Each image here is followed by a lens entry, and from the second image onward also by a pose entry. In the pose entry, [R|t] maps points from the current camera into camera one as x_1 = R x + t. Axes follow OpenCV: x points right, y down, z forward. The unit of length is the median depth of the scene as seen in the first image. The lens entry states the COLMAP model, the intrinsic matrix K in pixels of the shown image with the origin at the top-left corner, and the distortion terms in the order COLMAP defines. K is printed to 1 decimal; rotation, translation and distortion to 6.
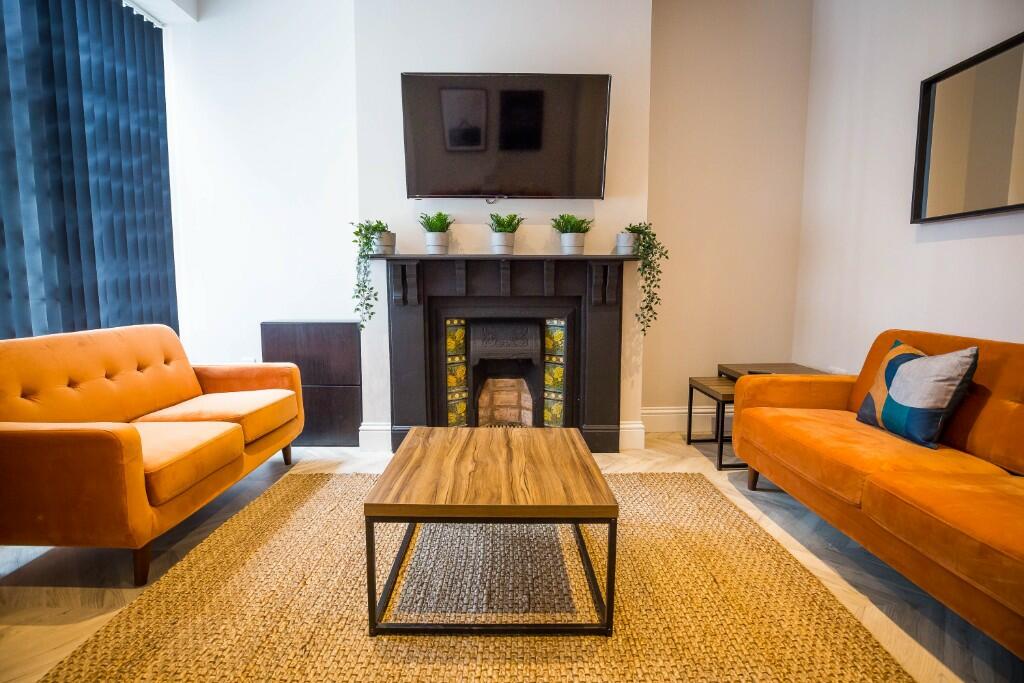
lens RADIAL K [[469.9, 0, 512.9], [0, 469.9, 330.4], [0, 0, 1]] dist [-0.045915, 0.009189]
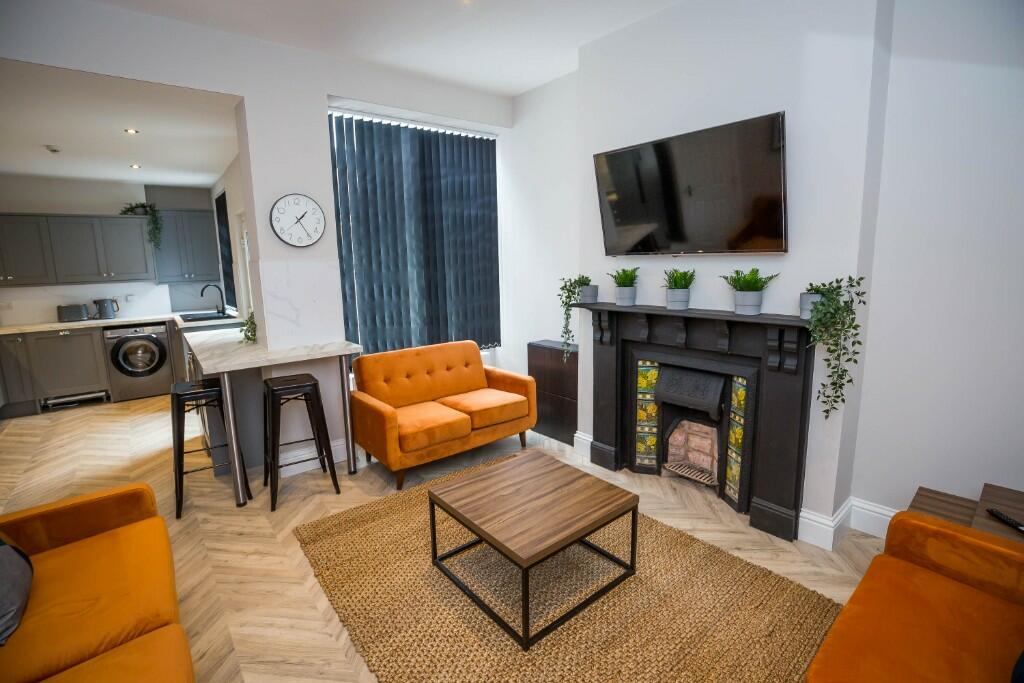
lens RADIAL K [[469.9, 0, 512.9], [0, 469.9, 330.4], [0, 0, 1]] dist [-0.045915, 0.009189]
pose [[0.624044, 0.102025, -0.774700, 0.558029], [-0.055155, 0.994718, 0.086571, -0.184675], [0.779440, -0.011295, 0.626375, 0.075142]]
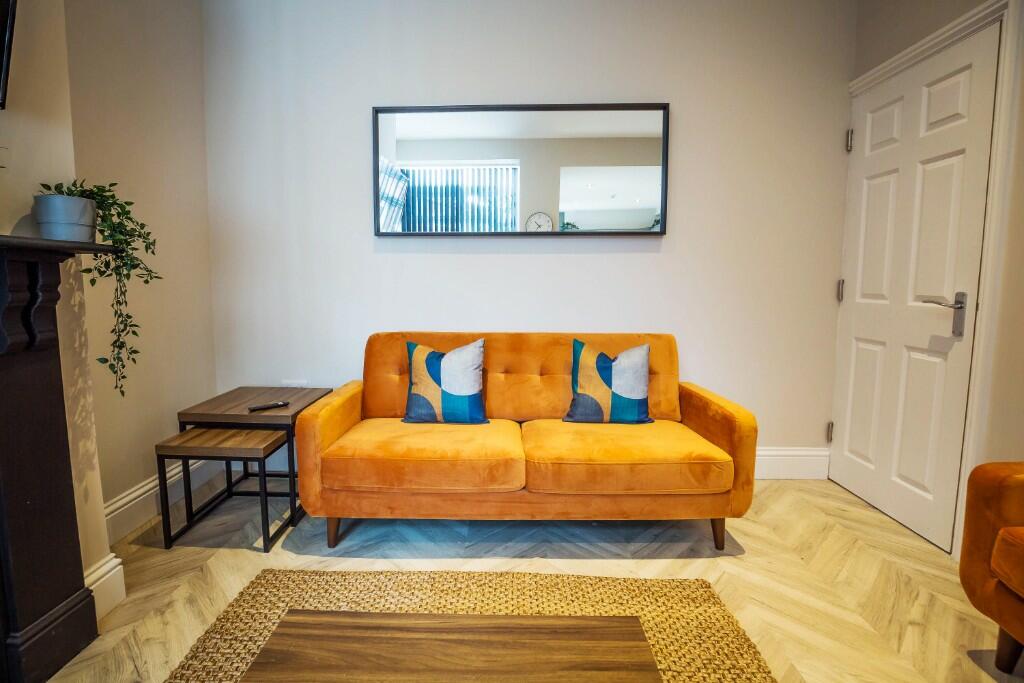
lens RADIAL K [[469.9, 0, 512.9], [0, 469.9, 330.4], [0, 0, 1]] dist [-0.045915, 0.009189]
pose [[0.048962, -0.101118, 0.993669, -0.209899], [0.099397, 0.990417, 0.095889, -0.069747], [-0.993843, 0.094072, 0.058544, 0.527408]]
